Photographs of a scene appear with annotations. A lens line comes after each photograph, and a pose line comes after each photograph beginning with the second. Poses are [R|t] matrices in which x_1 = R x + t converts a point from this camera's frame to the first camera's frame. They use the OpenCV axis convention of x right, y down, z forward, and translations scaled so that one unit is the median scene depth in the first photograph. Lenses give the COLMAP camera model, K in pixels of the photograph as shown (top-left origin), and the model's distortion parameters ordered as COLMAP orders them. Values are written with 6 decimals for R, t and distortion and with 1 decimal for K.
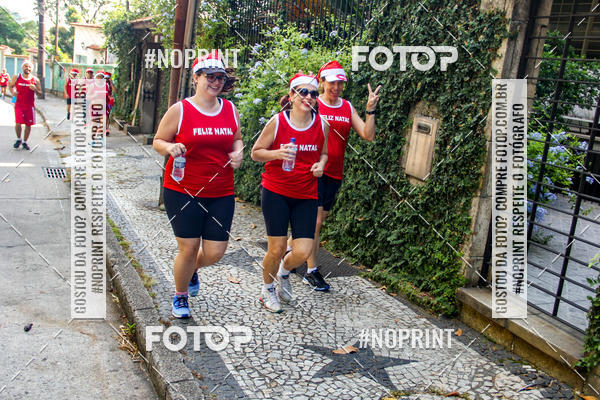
lens RADIAL K [[633.8, 0, 300.0], [0, 633.8, 200.0], [0, 0, 1]] dist [-0.094932, 0.242739]
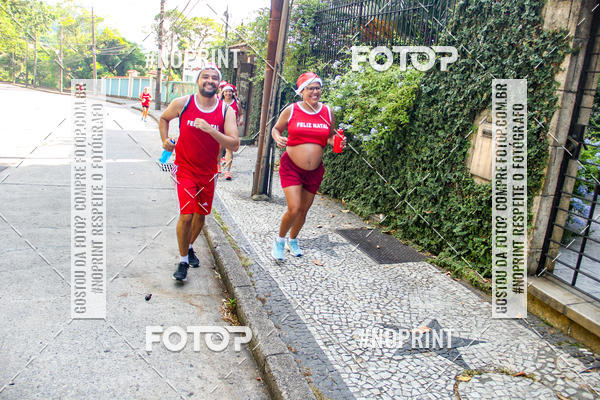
lens RADIAL K [[510.7, 0, 300.0], [0, 510.7, 200.0], [0, 0, 1]] dist [-0.172679, 0.119517]
pose [[0.993599, 0.021923, -0.110819, -0.036876], [-0.020129, 0.999648, 0.017285, -0.003366], [0.111159, -0.014944, 0.993690, 0.073215]]
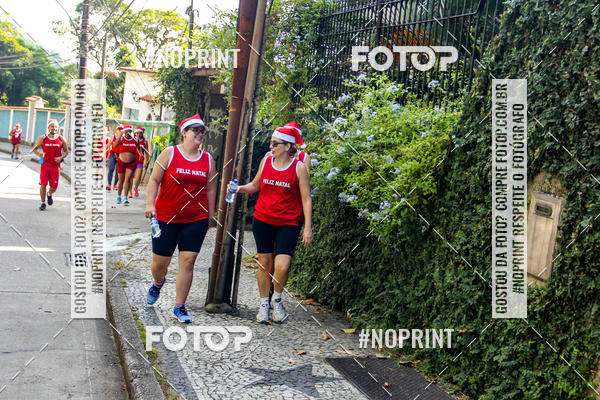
lens RADIAL K [[886.1, 0, 300.0], [0, 886.1, 200.0], [0, 0, 1]] dist [0.023994, 0.762233]
pose [[0.989265, 0.015823, -0.145276, 0.062920], [-0.033618, 0.992099, -0.120869, 0.011813], [0.142216, 0.124455, 0.981980, -0.072377]]
